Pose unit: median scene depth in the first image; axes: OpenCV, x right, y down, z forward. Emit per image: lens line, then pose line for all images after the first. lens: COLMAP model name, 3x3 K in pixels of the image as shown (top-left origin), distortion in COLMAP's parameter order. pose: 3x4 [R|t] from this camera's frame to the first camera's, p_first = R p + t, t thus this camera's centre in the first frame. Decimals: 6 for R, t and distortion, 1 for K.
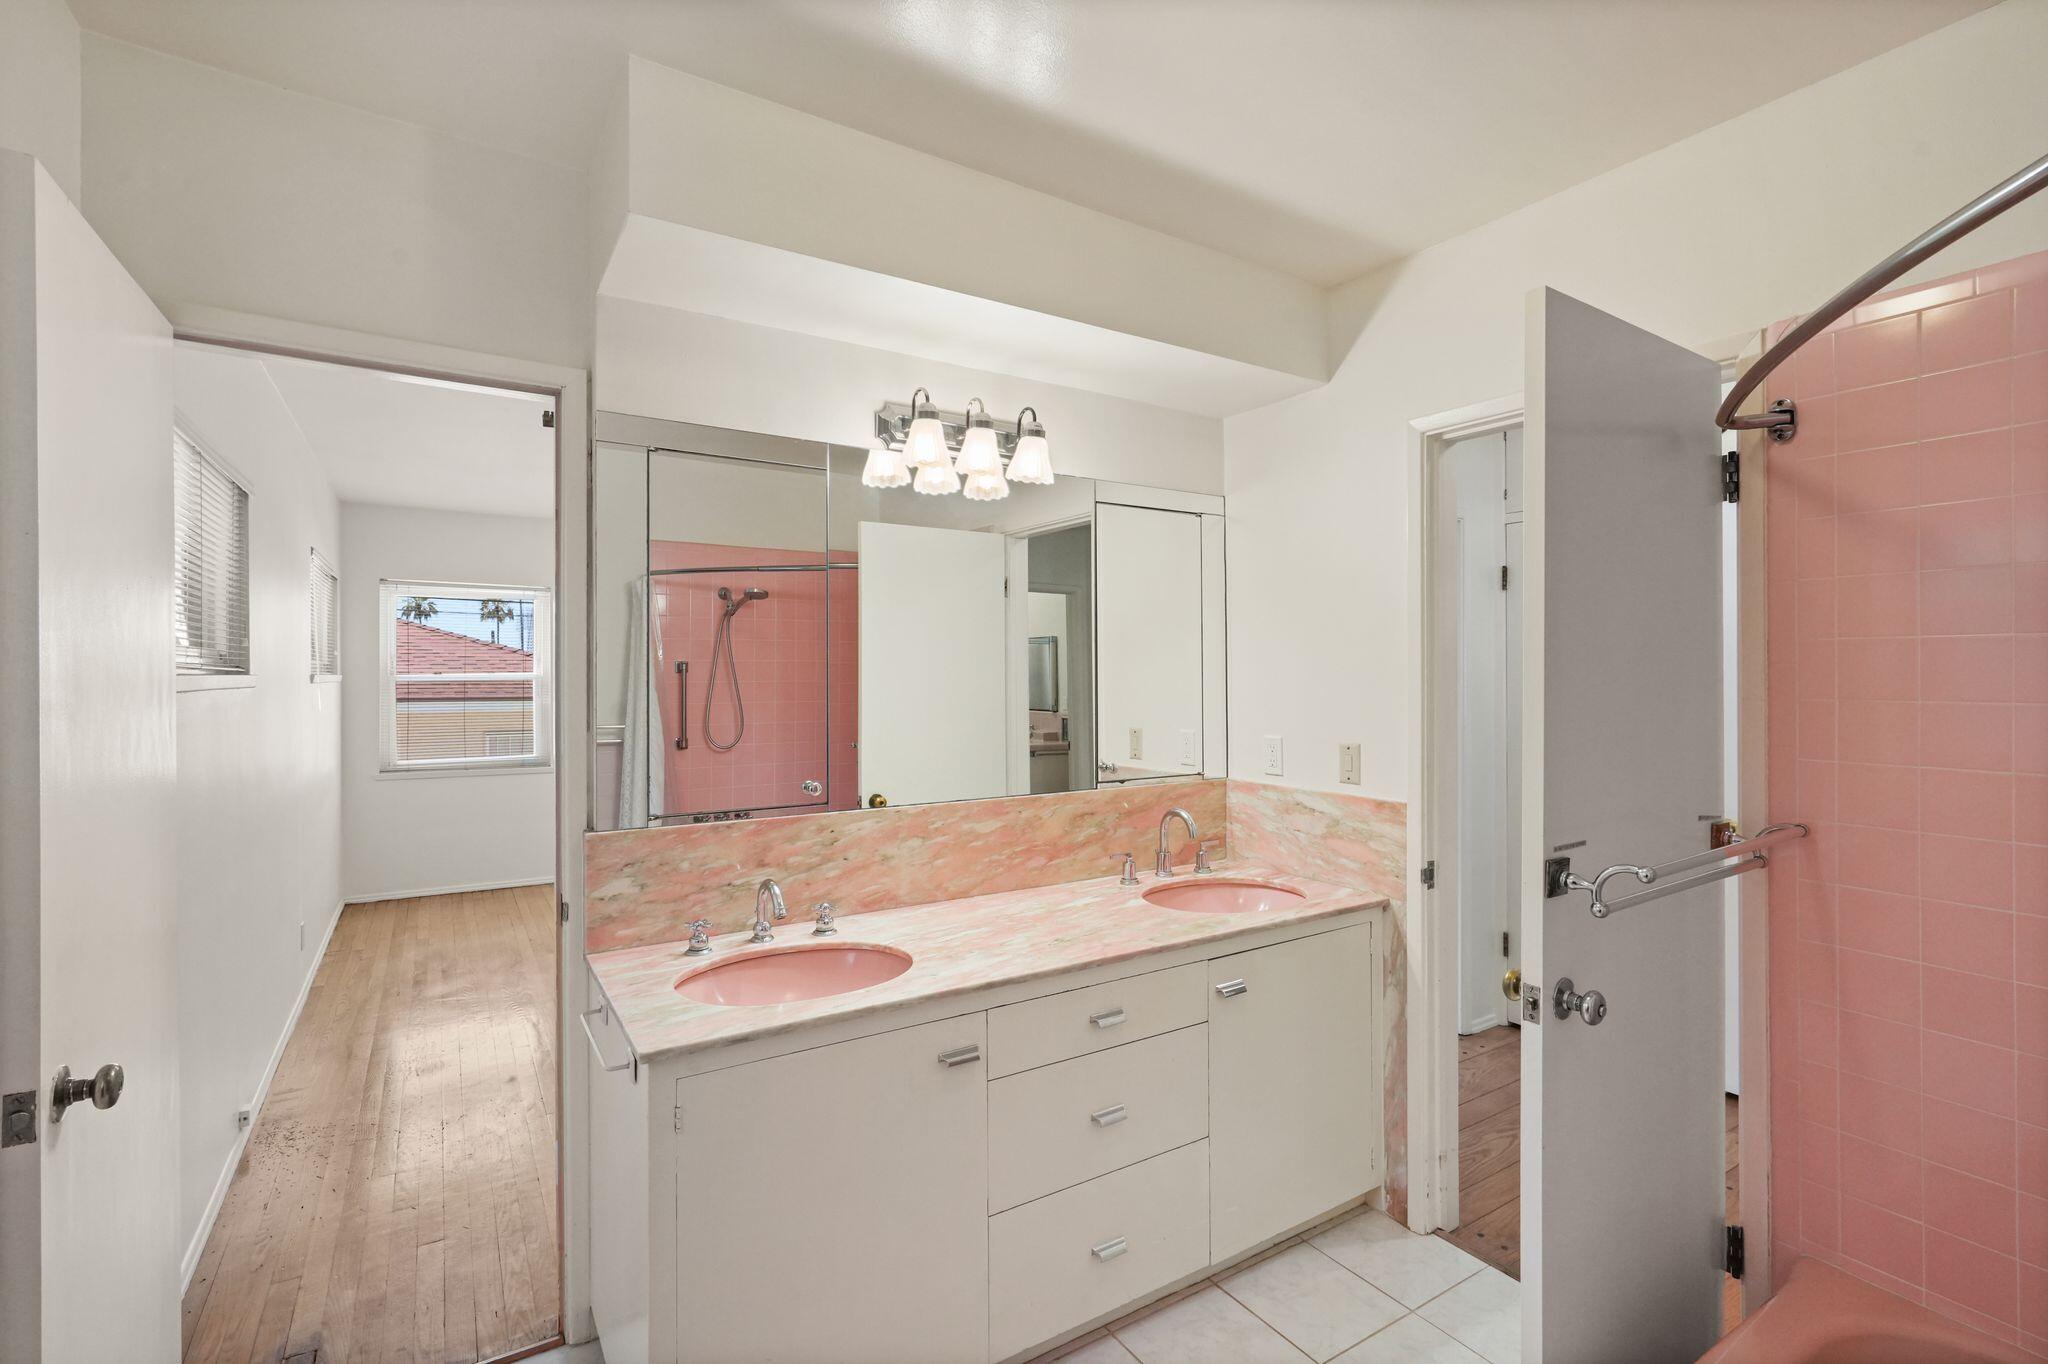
lens RADIAL K [[925.4, 0, 1020.5], [0, 925.4, 666.8], [0, 0, 1]] dist [-0.003488, 0.000774]
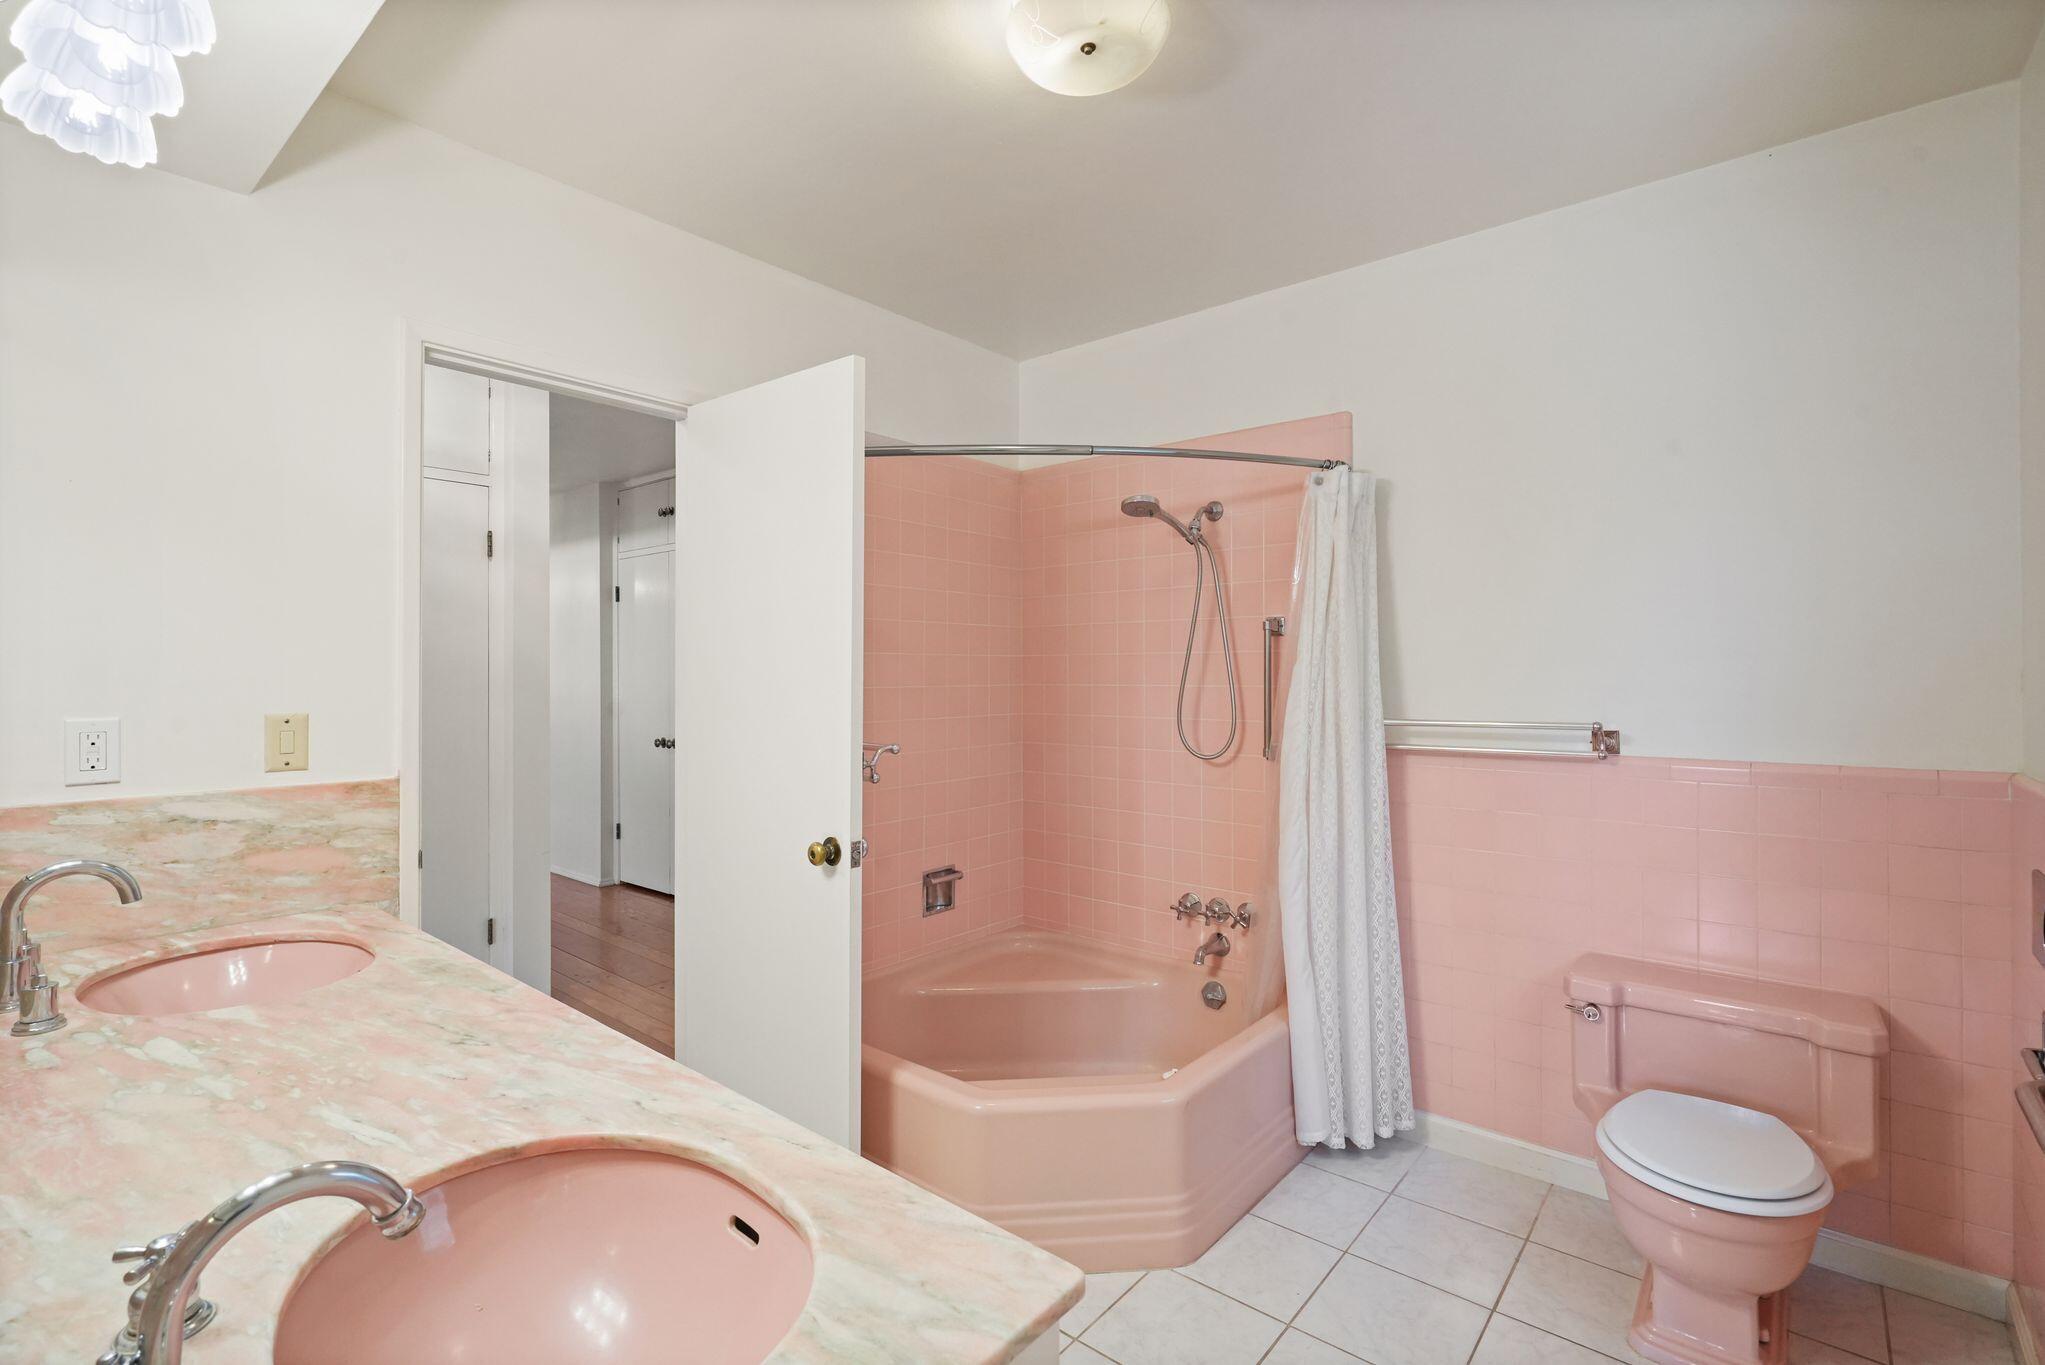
lens RADIAL K [[924.1, 0, 1019.0], [0, 924.1, 667.3], [0, 0, 1]] dist [-0.003488, 0.000774]
pose [[-0.298232, 0.002736, 0.954489, -0.529129], [-0.009312, 0.999940, -0.005776, 0.045884], [-0.954448, -0.010611, -0.298189, 0.700578]]
